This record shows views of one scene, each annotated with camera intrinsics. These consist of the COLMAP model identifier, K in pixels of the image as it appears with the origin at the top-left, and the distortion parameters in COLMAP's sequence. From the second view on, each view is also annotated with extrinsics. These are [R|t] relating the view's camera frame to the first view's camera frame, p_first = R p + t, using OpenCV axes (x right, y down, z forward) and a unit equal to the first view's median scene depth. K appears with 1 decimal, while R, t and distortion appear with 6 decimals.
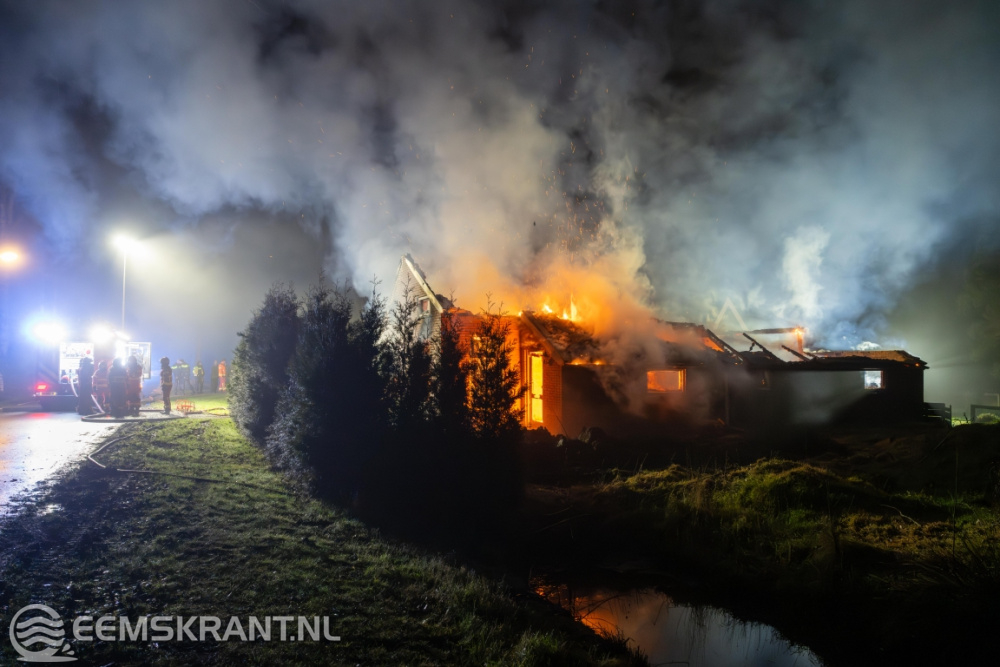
lens RADIAL K [[729.0, 0, 496.7], [0, 729.0, 337.0], [0, 0, 1]] dist [-0.020471, 0.000708]
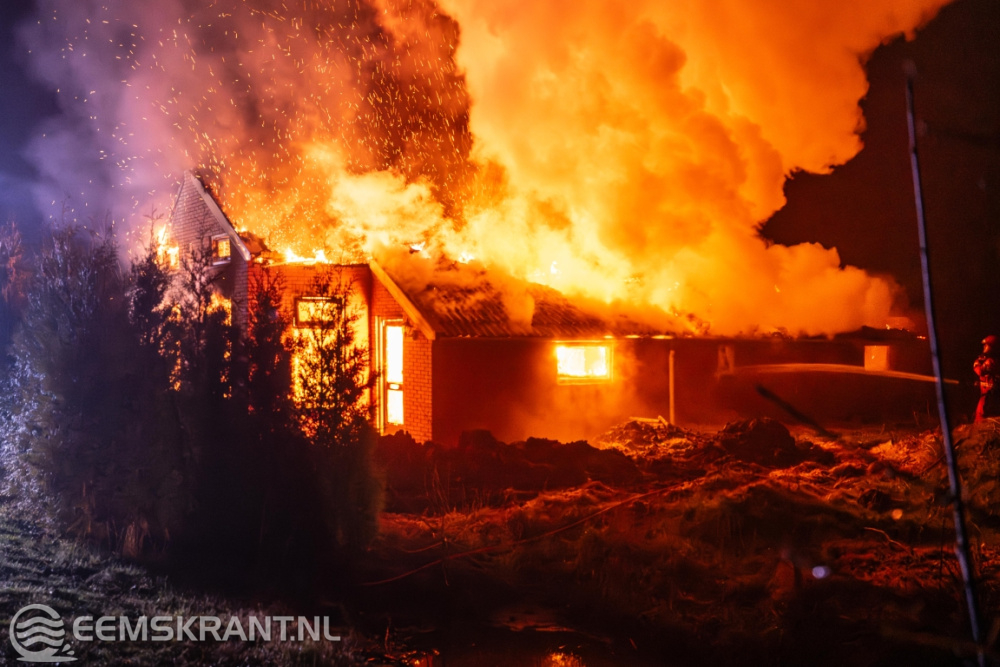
lens RADIAL K [[1157.6, 0, 494.0], [0, 1157.6, 335.0], [0, 0, 1]] dist [-0.060111, 0.000000]
pose [[0.989888, -0.002613, 0.141825, -0.007634], [-0.002352, 0.999391, 0.034828, -0.004263], [-0.141830, -0.034810, 0.989279, -0.095716]]
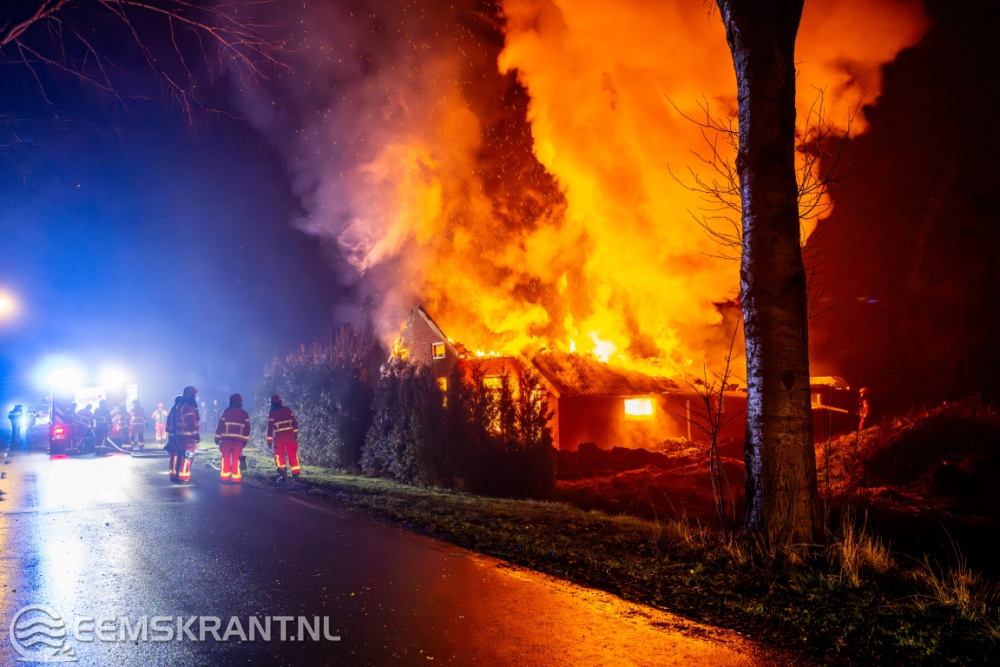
lens RADIAL K [[927.3, 0, 505.1], [0, 927.3, 331.0], [0, 0, 1]] dist [0.003657, 0.000000]
pose [[0.995500, -0.020726, 0.092462, -0.246294], [0.023573, 0.999278, -0.029807, -0.049557], [-0.091778, 0.031852, 0.995270, -0.982006]]
